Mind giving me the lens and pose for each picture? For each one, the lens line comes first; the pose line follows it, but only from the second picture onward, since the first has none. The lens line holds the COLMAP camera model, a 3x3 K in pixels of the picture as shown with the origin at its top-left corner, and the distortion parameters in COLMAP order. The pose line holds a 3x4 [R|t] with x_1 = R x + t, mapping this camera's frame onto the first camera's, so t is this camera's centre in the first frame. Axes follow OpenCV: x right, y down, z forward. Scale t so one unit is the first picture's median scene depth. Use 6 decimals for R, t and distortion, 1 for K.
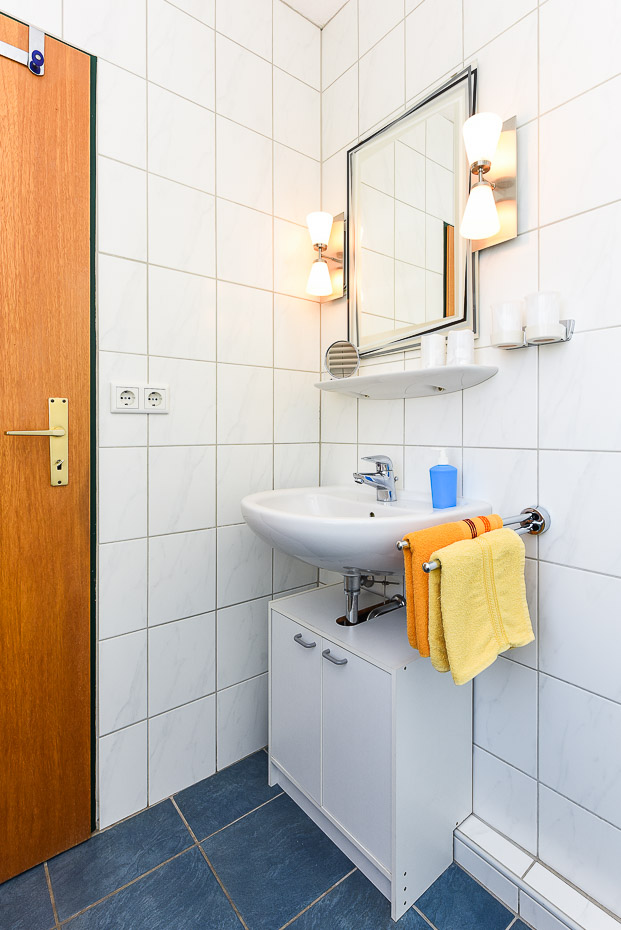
lens RADIAL K [[453.8, 0, 338.2], [0, 453.8, 433.8], [0, 0, 1]] dist [-0.003688, -0.001032]
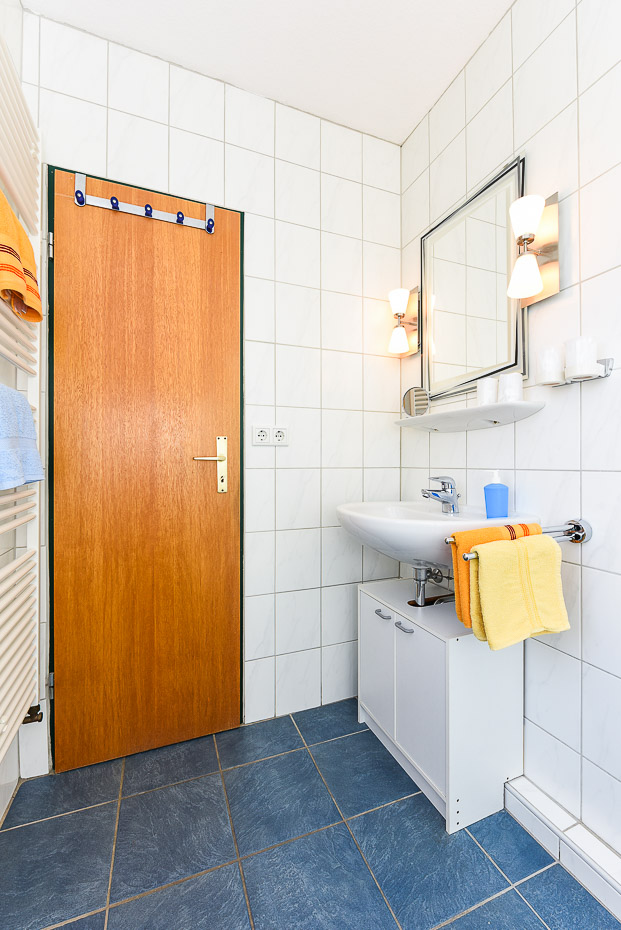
lens RADIAL K [[390.4, 0, 309.0], [0, 390.4, 464.7], [0, 0, 1]] dist [-0.011709, -0.000768]
pose [[0.946584, -0.000541, -0.322457, 0.095173], [-0.000820, 0.999991, -0.004083, 0.022364], [0.322457, 0.004130, 0.946575, -0.167600]]
